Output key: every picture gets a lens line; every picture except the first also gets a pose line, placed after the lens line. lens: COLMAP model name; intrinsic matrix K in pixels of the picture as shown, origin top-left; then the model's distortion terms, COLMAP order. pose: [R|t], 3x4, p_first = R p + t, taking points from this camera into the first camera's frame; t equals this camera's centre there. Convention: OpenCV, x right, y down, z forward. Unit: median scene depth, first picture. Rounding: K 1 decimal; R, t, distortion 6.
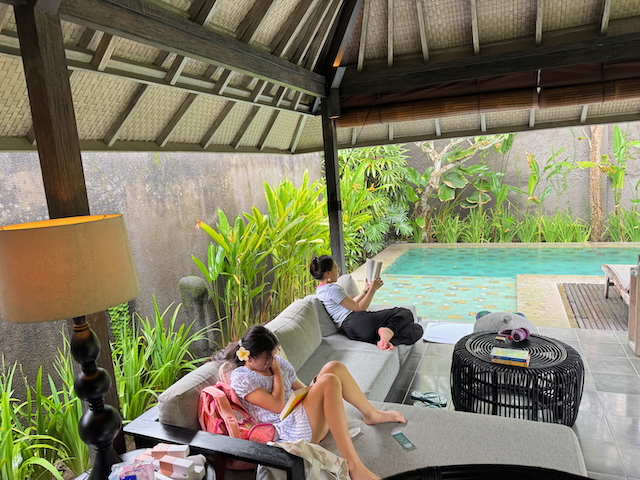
lens RADIAL K [[441.5, 0, 319.3], [0, 441.5, 244.9], [0, 0, 1]] dist [0.036255, -0.036329]
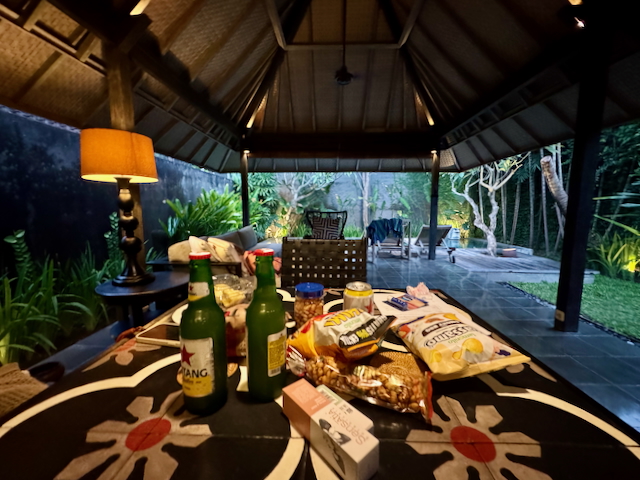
lens RADIAL K [[257.8, 0, 320.1], [0, 257.8, 244.1], [0, 0, 1]] dist [-0.001285, 0.000231]
pose [[0.934644, 0.023203, 0.354828, -0.050859], [-0.008074, 0.998996, -0.044060, 0.149918], [-0.355494, 0.038316, 0.933893, -0.153447]]
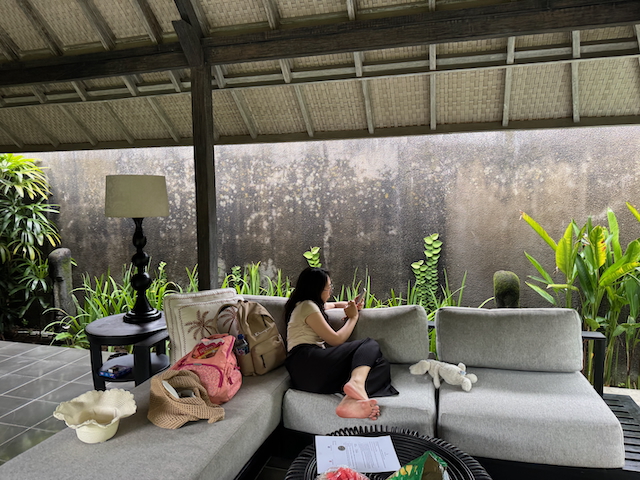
lens RADIAL K [[441.5, 0, 317.6], [0, 441.5, 245.5], [0, 0, 1]] dist [0.036255, -0.036329]
pose [[0.126229, 0.187103, -0.974196, 0.475675], [-0.161771, 0.972788, 0.165871, -0.059695], [0.978722, 0.136659, 0.153062, 0.434620]]
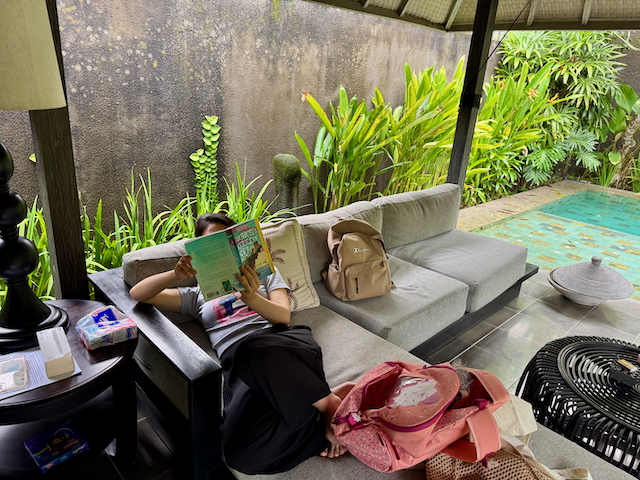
lens RADIAL K [[441.5, 0, 317.0], [0, 441.5, 240.8], [0, 0, 1]] dist [0.036255, -0.036329]
pose [[0.906433, 0.269557, -0.325144, 0.100327], [-0.199971, 0.951996, 0.231765, 0.016688], [0.372010, -0.145060, 0.916824, 0.143868]]
